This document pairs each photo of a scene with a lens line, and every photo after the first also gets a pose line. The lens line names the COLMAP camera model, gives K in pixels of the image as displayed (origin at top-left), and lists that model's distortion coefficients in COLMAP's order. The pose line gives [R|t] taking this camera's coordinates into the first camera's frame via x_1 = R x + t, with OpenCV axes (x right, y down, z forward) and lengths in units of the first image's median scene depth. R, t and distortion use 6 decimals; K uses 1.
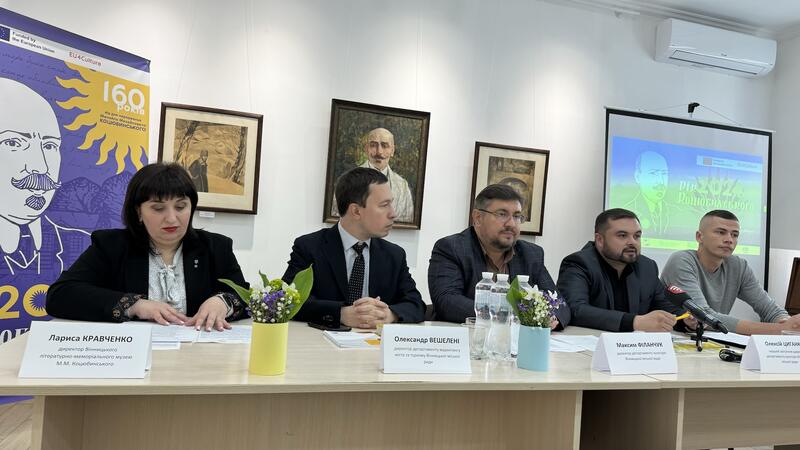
lens RADIAL K [[569.3, 0, 400.0], [0, 569.3, 225.0], [0, 0, 1]] dist [0.059253, -0.112499]
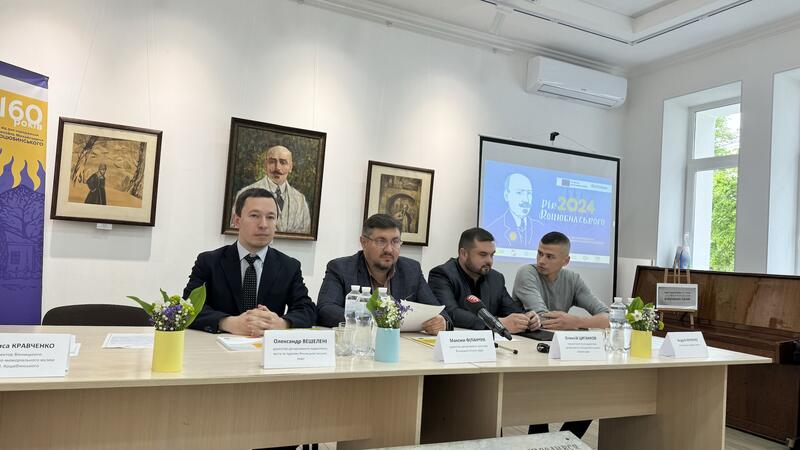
lens RADIAL K [[569.3, 0, 400.0], [0, 569.3, 225.0], [0, 0, 1]] dist [0.059253, -0.112499]
pose [[0.987146, 0.006075, 0.159704, 0.022067], [-0.004937, 0.999959, -0.007526, -0.016993], [-0.159743, 0.006640, 0.987136, -0.102695]]
